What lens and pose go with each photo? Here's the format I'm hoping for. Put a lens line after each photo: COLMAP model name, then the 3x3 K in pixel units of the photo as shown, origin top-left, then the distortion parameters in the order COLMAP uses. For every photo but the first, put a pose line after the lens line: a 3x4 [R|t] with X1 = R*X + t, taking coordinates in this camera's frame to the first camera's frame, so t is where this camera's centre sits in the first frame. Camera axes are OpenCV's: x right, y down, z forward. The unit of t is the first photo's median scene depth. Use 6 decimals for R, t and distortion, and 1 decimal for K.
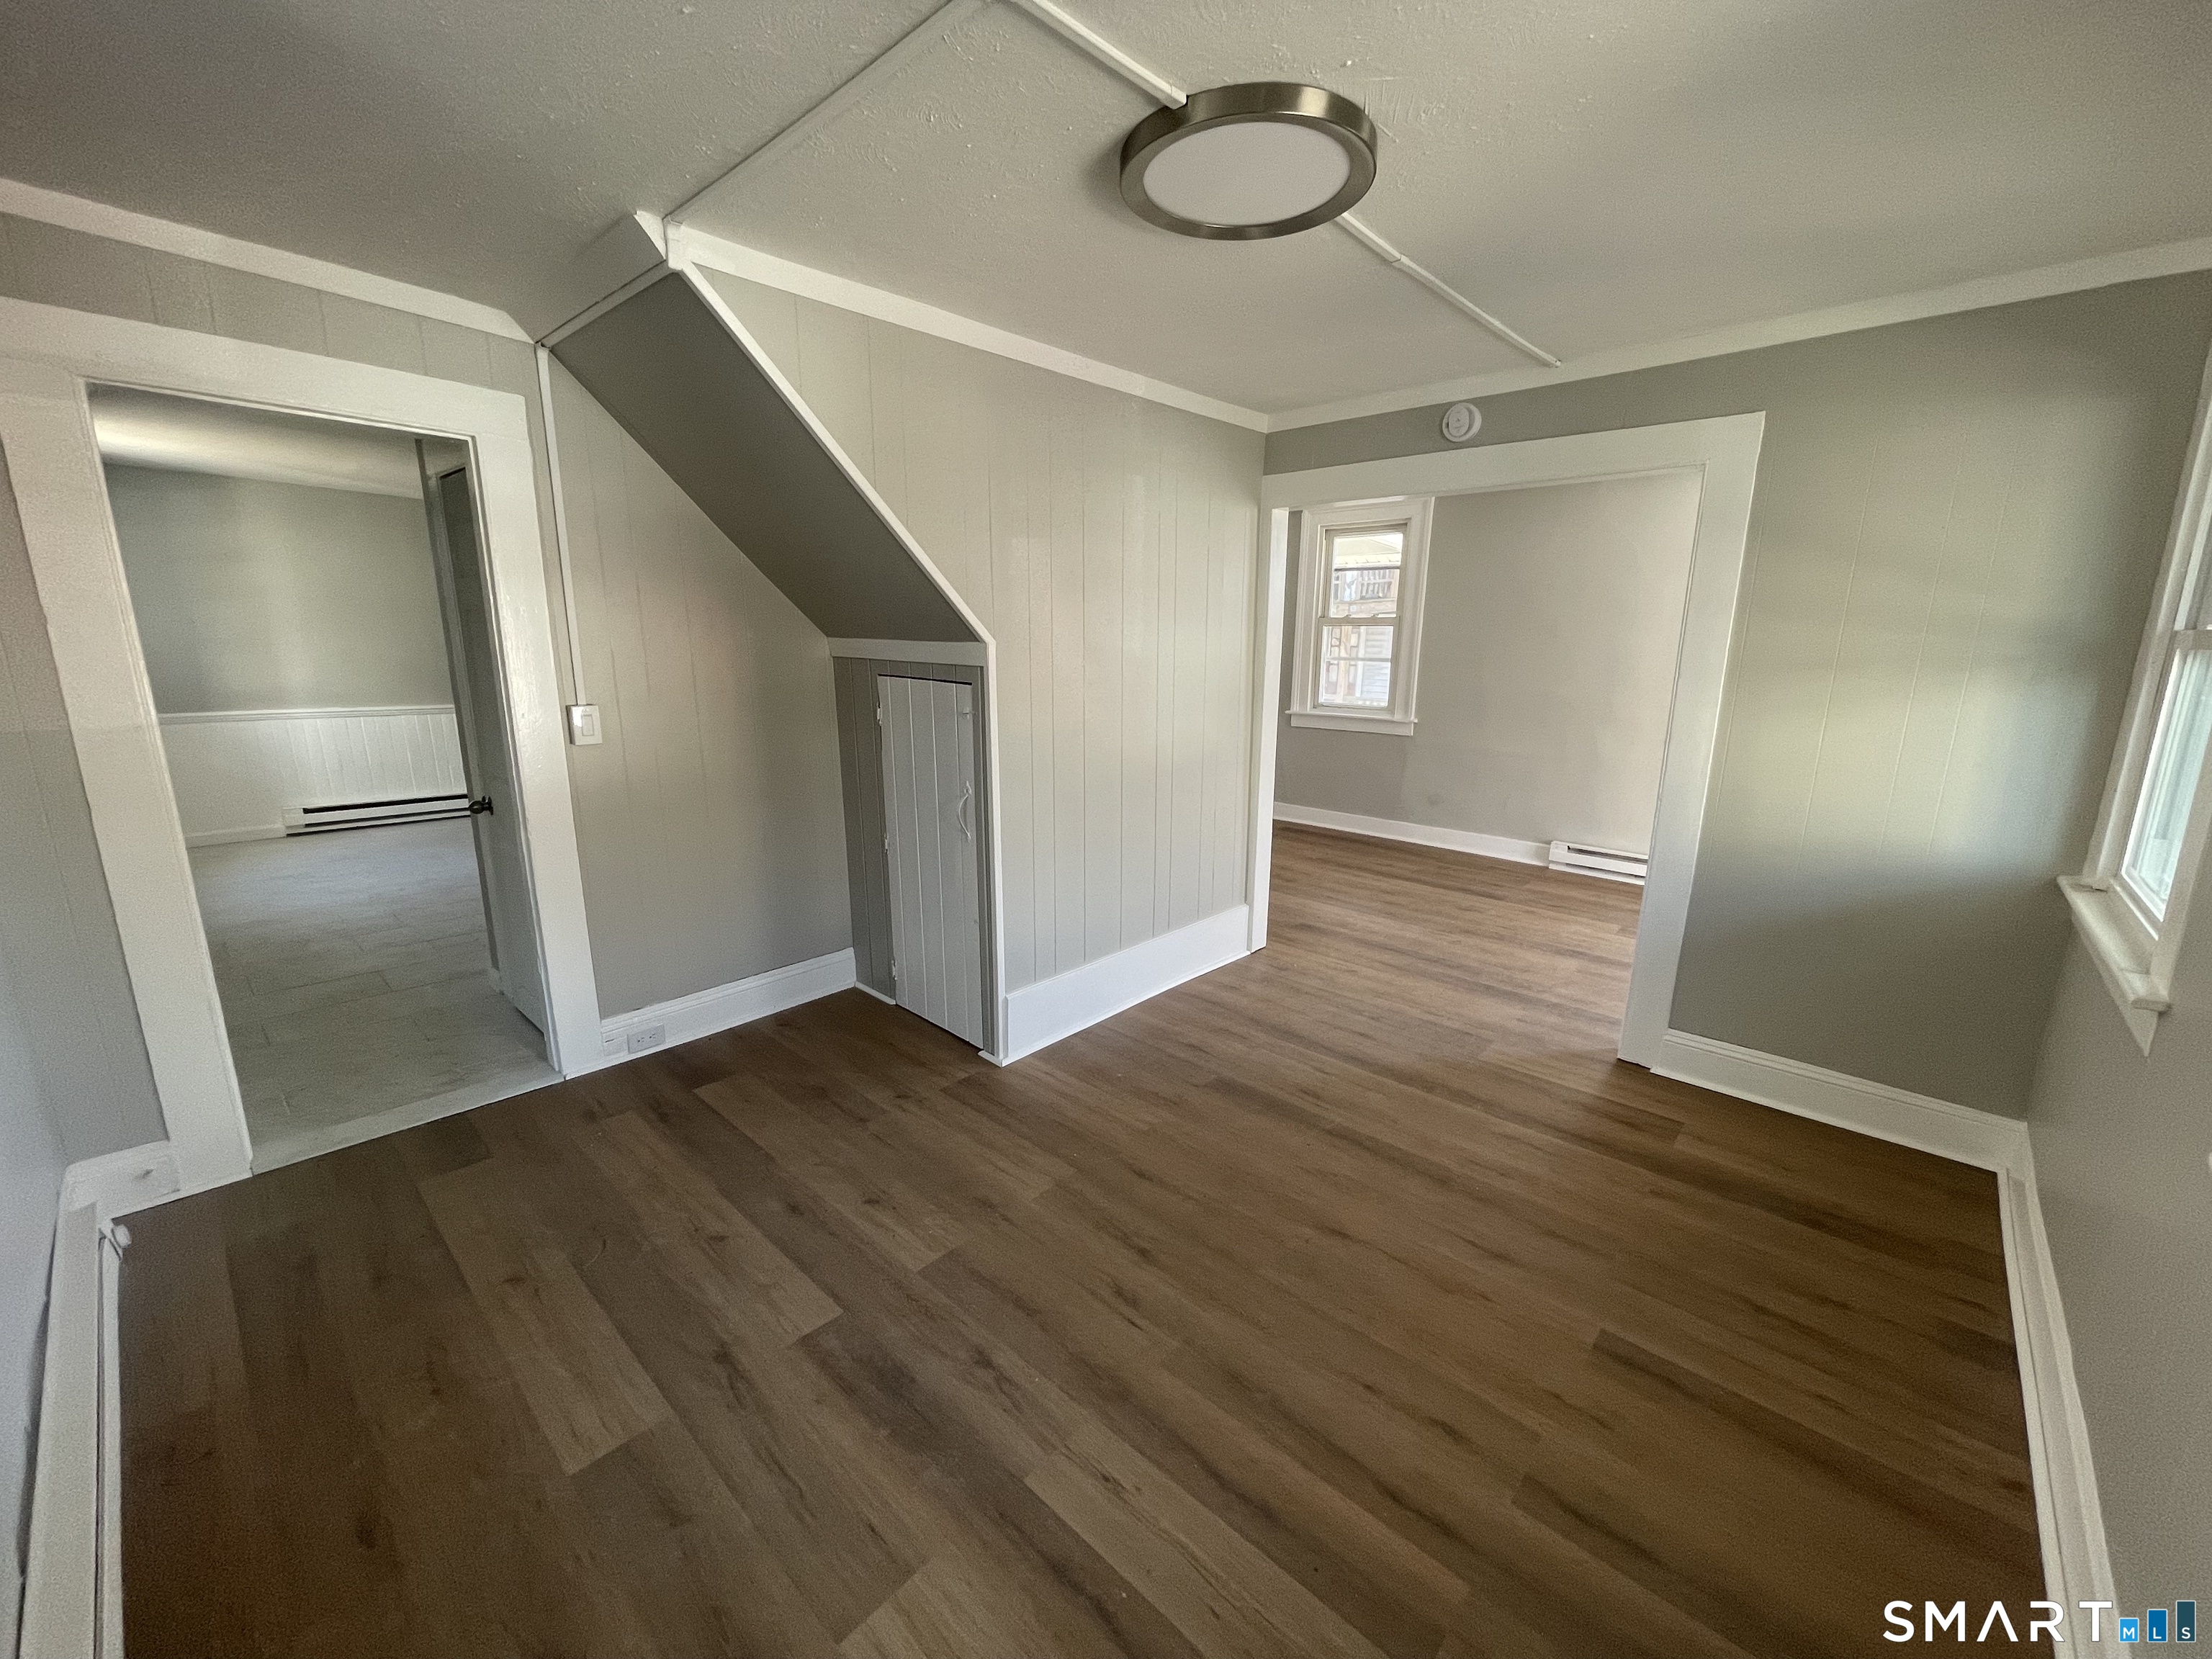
lens RADIAL K [[885.3, 0, 1107.8], [0, 885.3, 829.8], [0, 0, 1]] dist [0.001510, 0.000096]
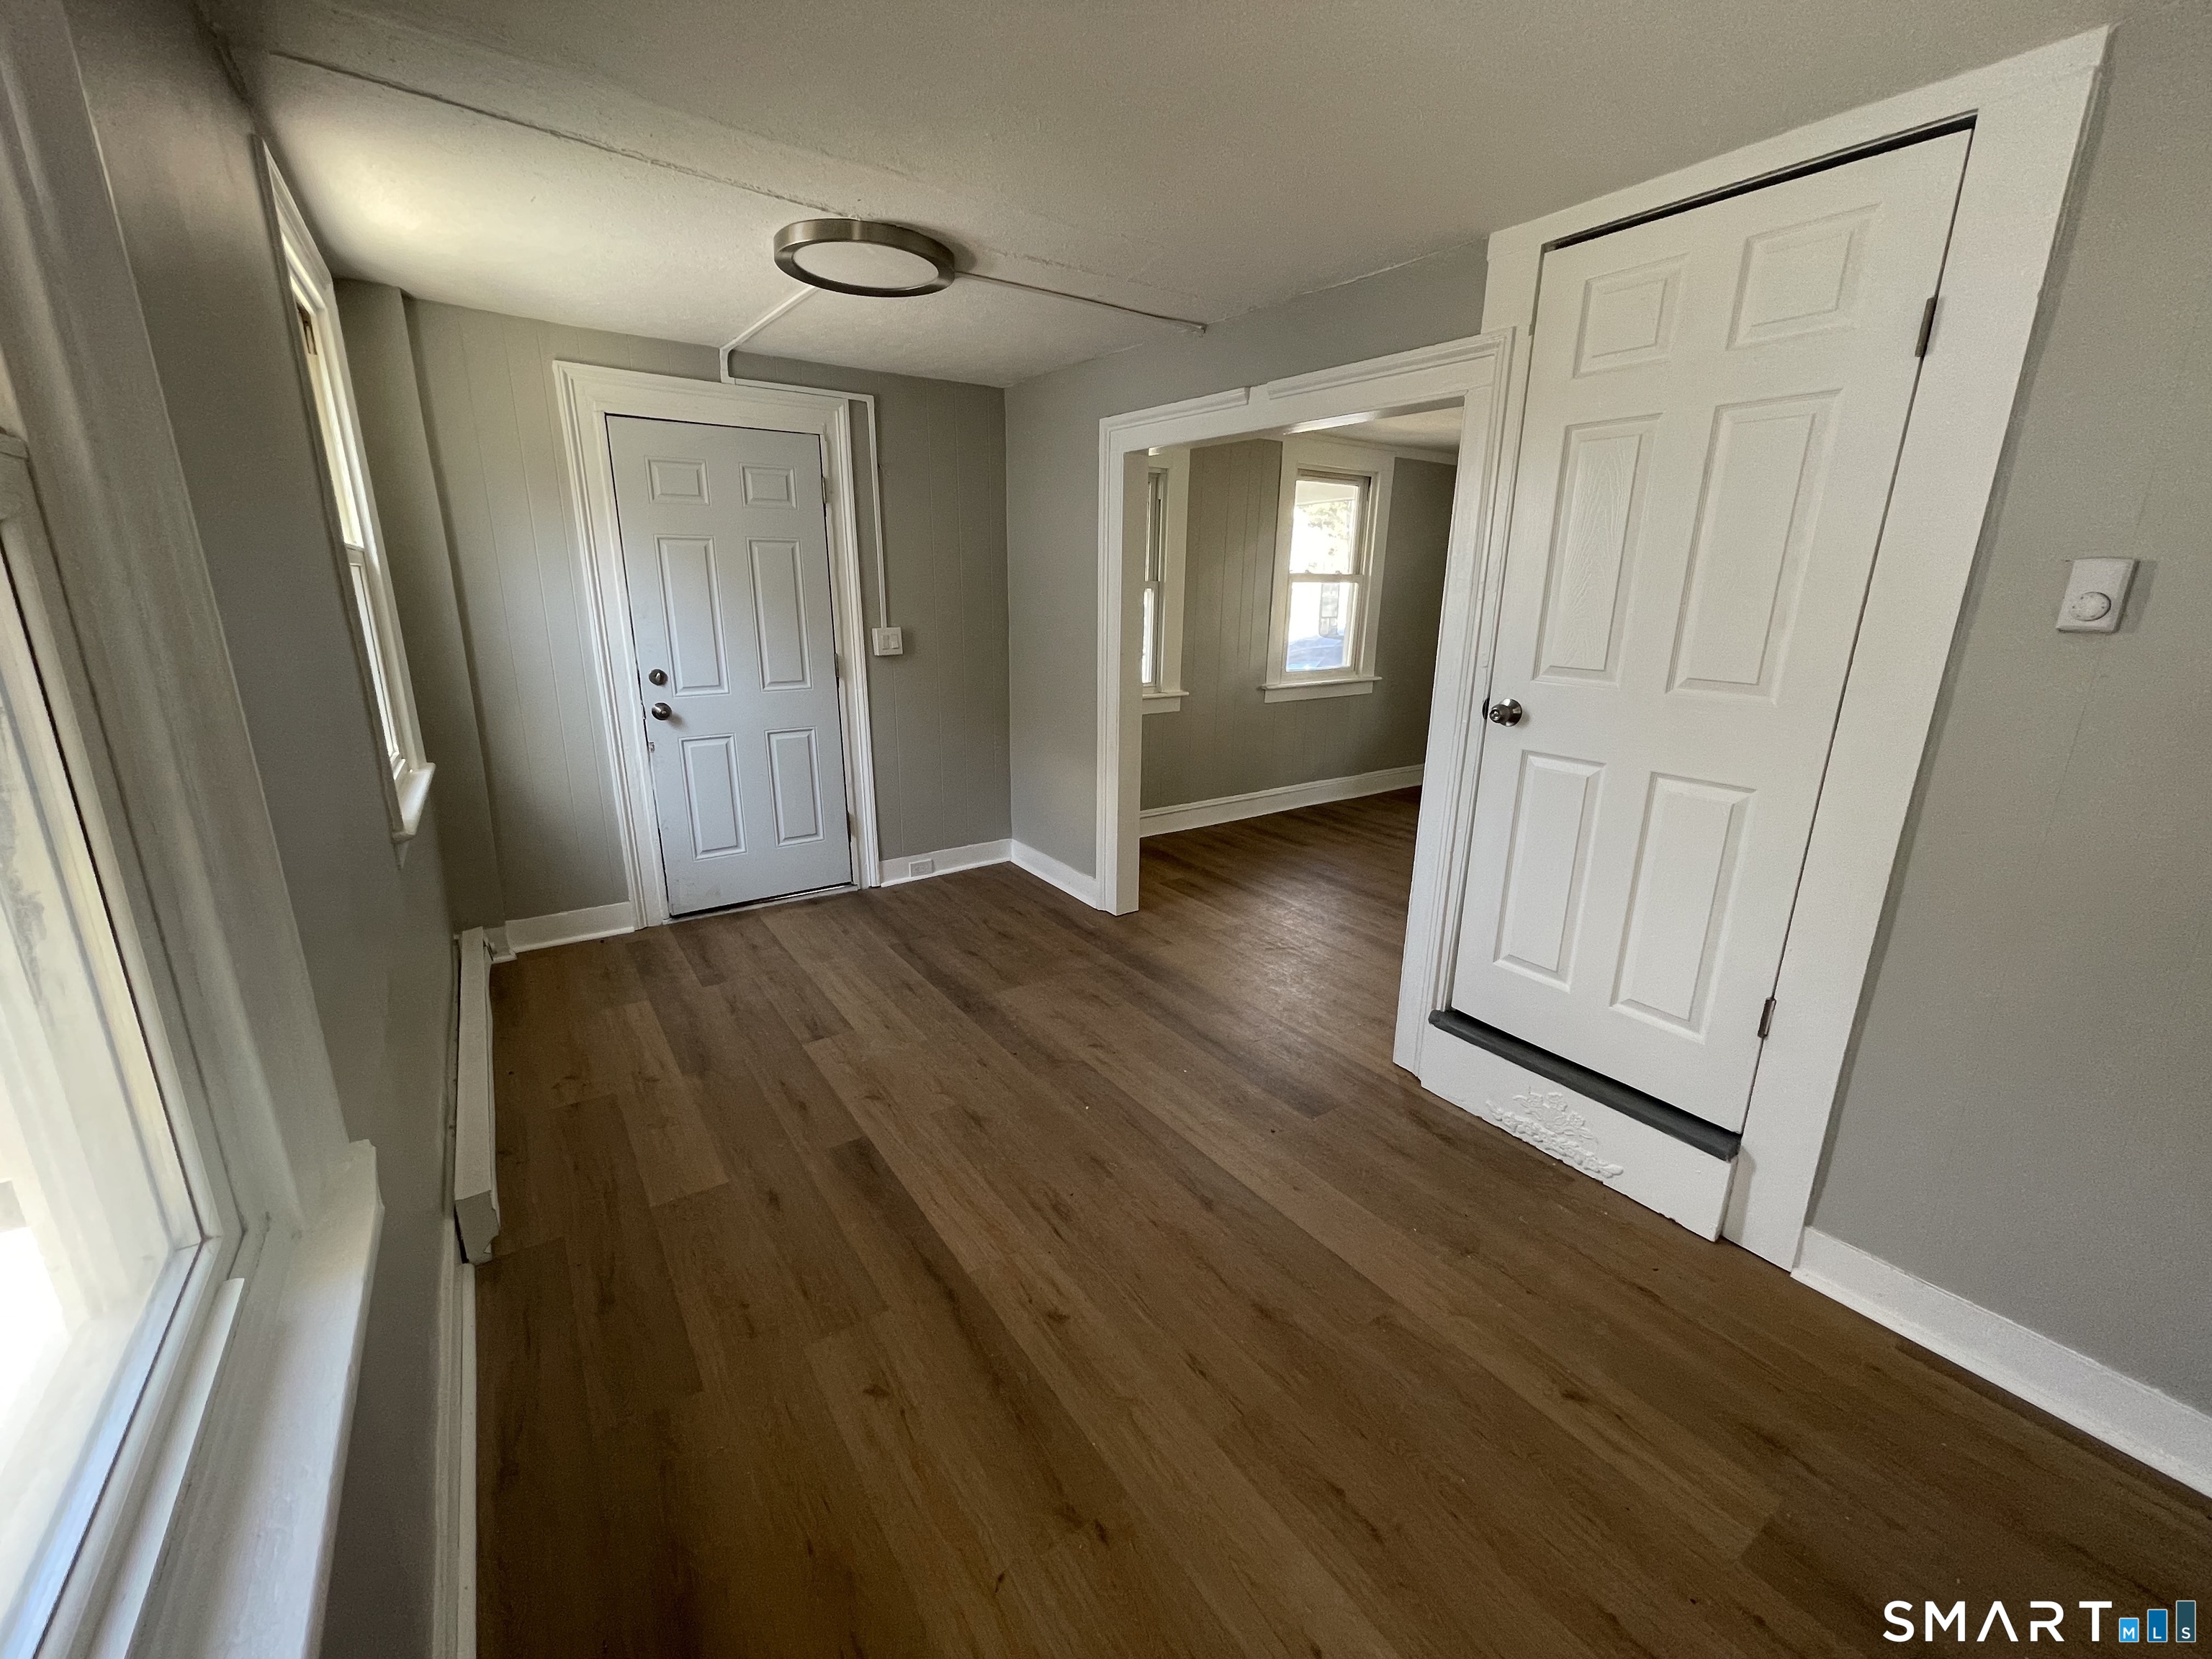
lens RADIAL K [[885.3, 0, 1107.8], [0, 885.3, 829.8], [0, 0, 1]] dist [0.001510, 0.000096]
pose [[-0.977445, -0.087267, 0.192318, 0.339404], [0.015946, 0.877540, 0.479238, -0.422181], [-0.210588, 0.471495, -0.856355, 1.862075]]
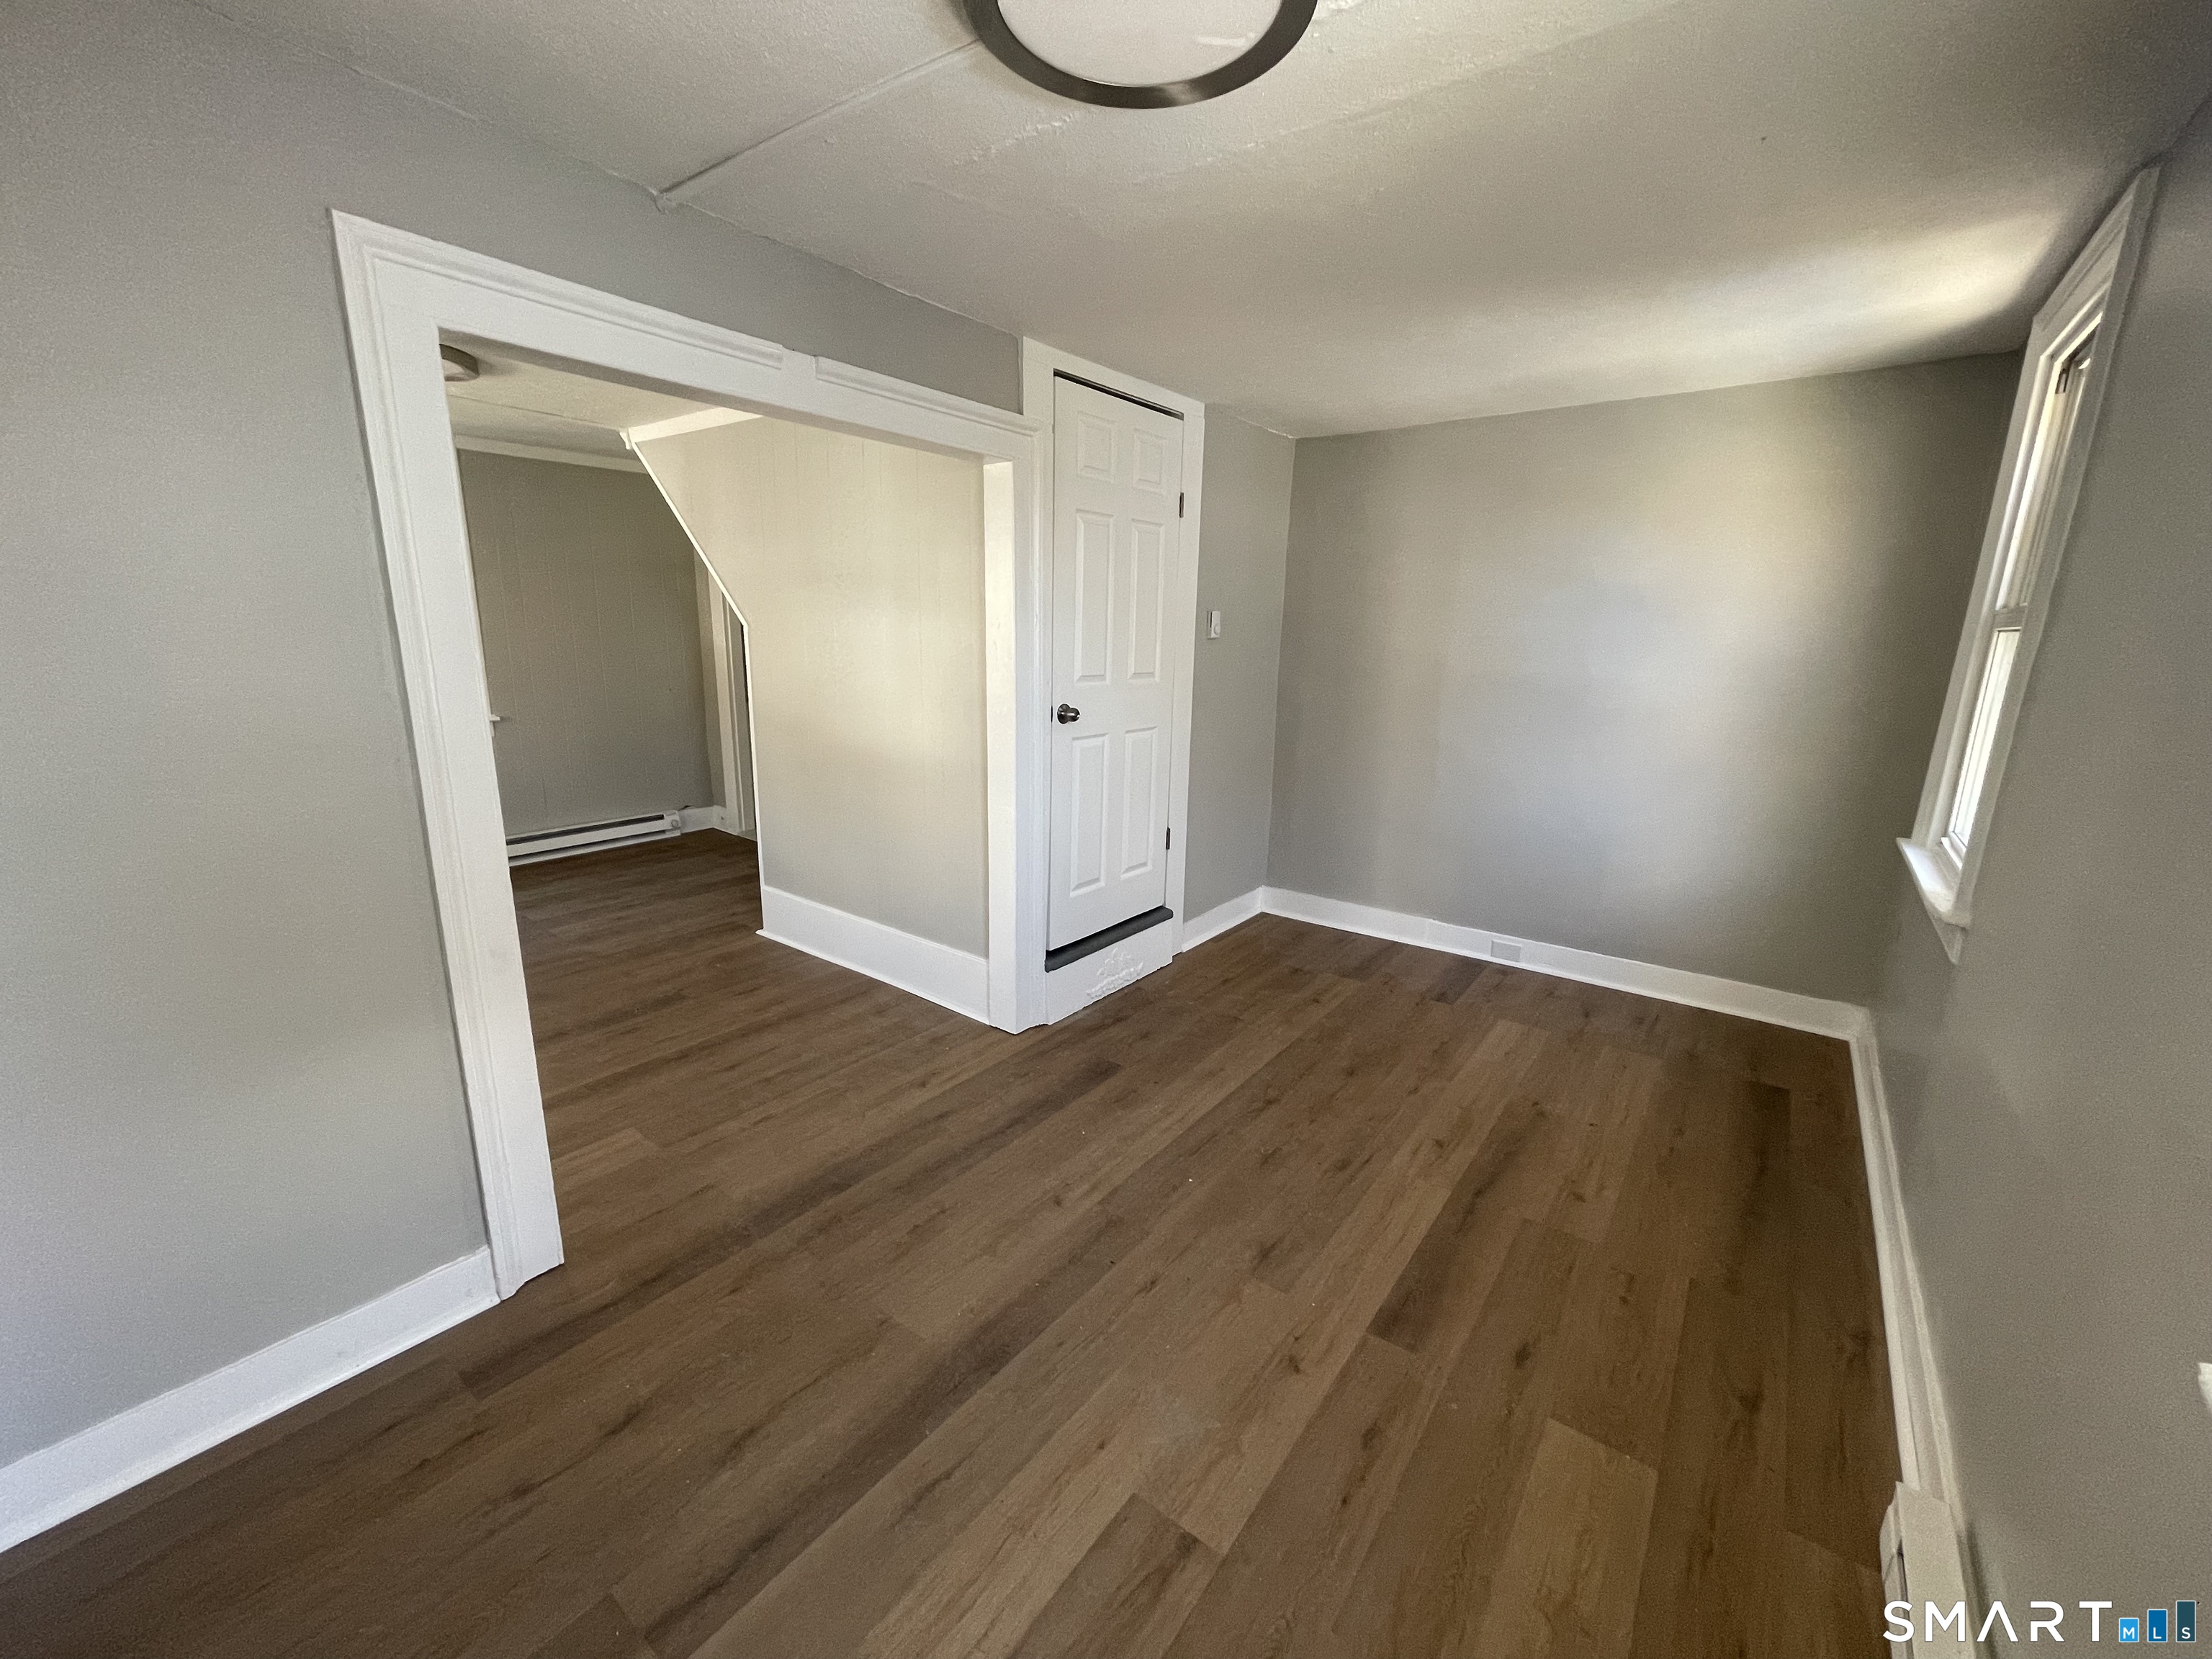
lens RADIAL K [[885.3, 0, 1107.8], [0, 885.3, 829.8], [0, 0, 1]] dist [0.001510, 0.000096]
pose [[0.096663, 0.212299, -0.972412, 1.079903], [-0.246201, 0.951726, 0.183309, -0.238109], [0.964387, 0.221689, 0.144264, 1.126013]]
